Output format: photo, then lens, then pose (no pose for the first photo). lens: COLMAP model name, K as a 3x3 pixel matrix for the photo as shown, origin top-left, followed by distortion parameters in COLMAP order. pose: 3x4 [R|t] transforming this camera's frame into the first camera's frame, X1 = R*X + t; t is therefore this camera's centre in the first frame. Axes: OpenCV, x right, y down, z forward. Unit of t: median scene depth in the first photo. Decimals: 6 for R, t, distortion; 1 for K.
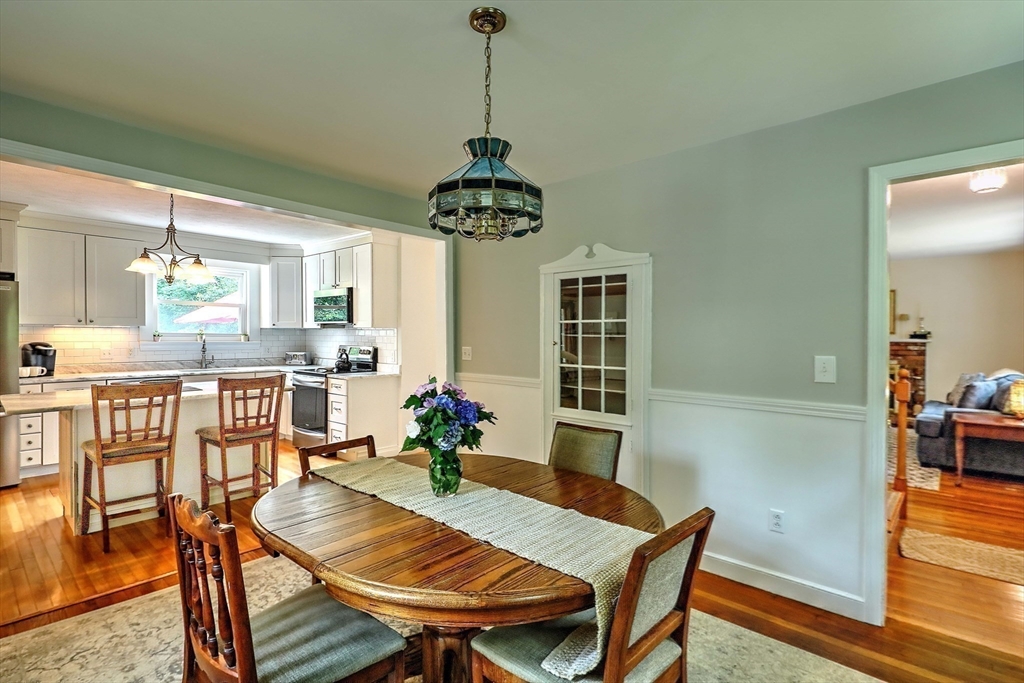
lens RADIAL K [[500.1, 0, 517.6], [0, 500.1, 344.9], [0, 0, 1]] dist [0.004430, -0.000124]
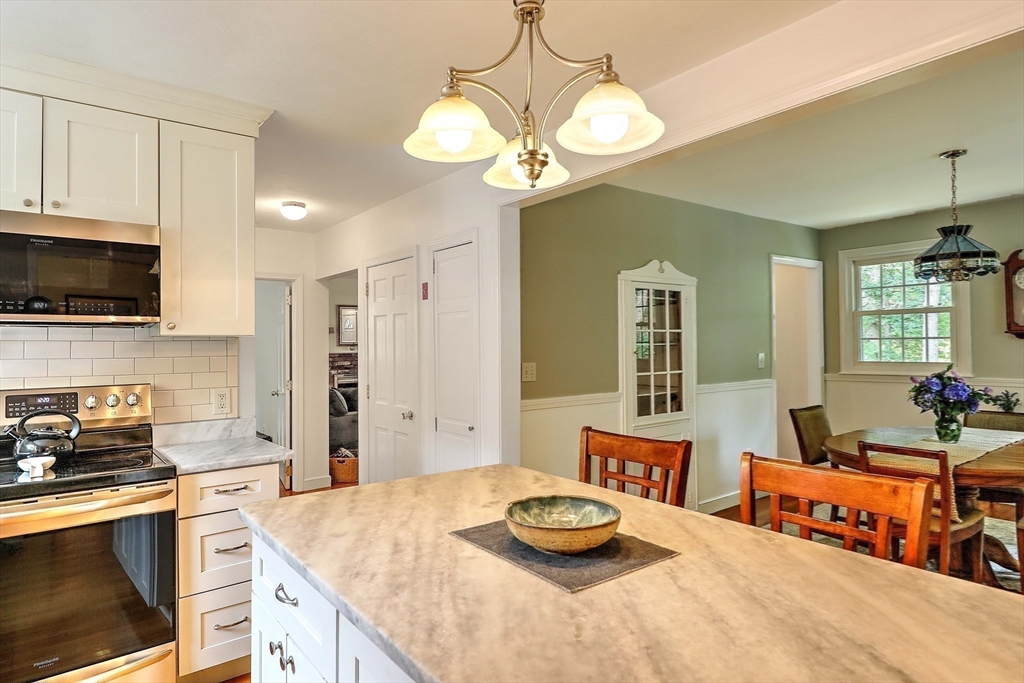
lens RADIAL K [[592.3, 0, 523.0], [0, 592.3, 338.9], [0, 0, 1]] dist [0.005659, -0.000660]
pose [[0.174783, 0.003367, 0.984601, -0.917855], [0.035097, 0.999337, -0.009648, -0.022085], [-0.983981, 0.036243, 0.174549, 0.842431]]
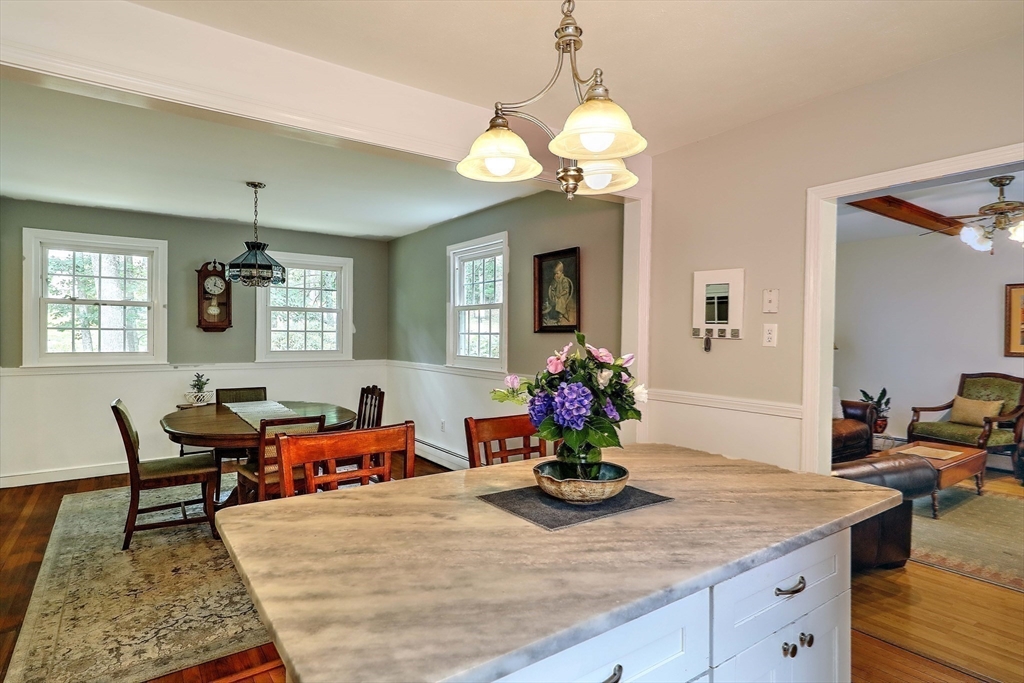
lens RADIAL K [[535.1, 0, 512.8], [0, 535.1, 340.8], [0, 0, 1]] dist [0.008451, -0.002590]
pose [[-0.975071, -0.015826, 0.221329, -0.649793], [-0.008120, 0.999330, 0.035682, -0.030647], [-0.221746, 0.032995, -0.974546, 1.215273]]
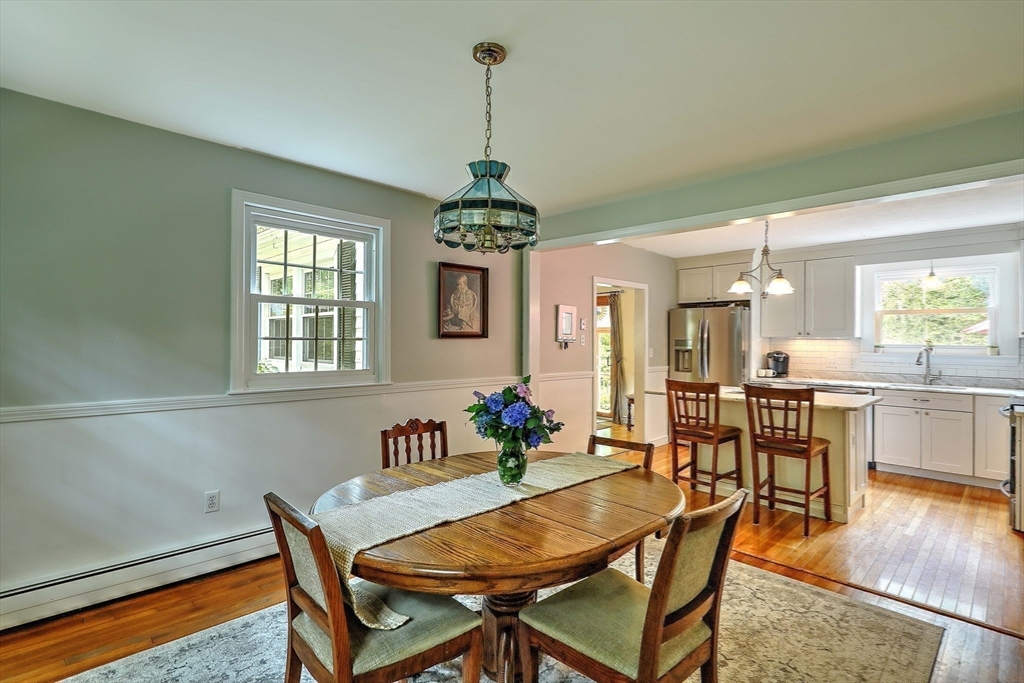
lens RADIAL K [[500.1, 0, 518.0], [0, 500.1, 338.6], [0, 0, 1]] dist [0.004430, -0.000124]
pose [[-0.075805, -0.011397, -0.997058, 0.421493], [-0.029560, 0.999521, -0.009178, -0.006014], [0.996684, 0.028778, -0.076105, 0.476579]]
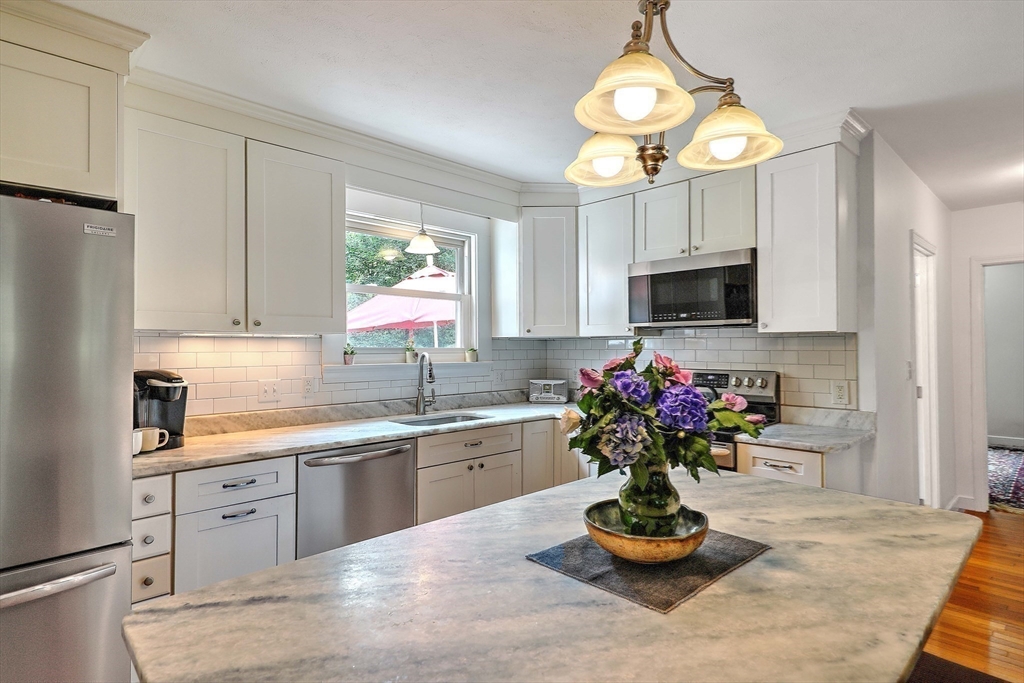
lens RADIAL K [[535.1, 0, 517.1], [0, 535.1, 339.7], [0, 0, 1]] dist [0.008451, -0.002590]
pose [[0.996722, -0.011156, -0.080128, -0.658080], [0.008384, 0.999357, -0.034847, -0.014939], [0.080465, 0.034061, 0.996175, 0.610436]]
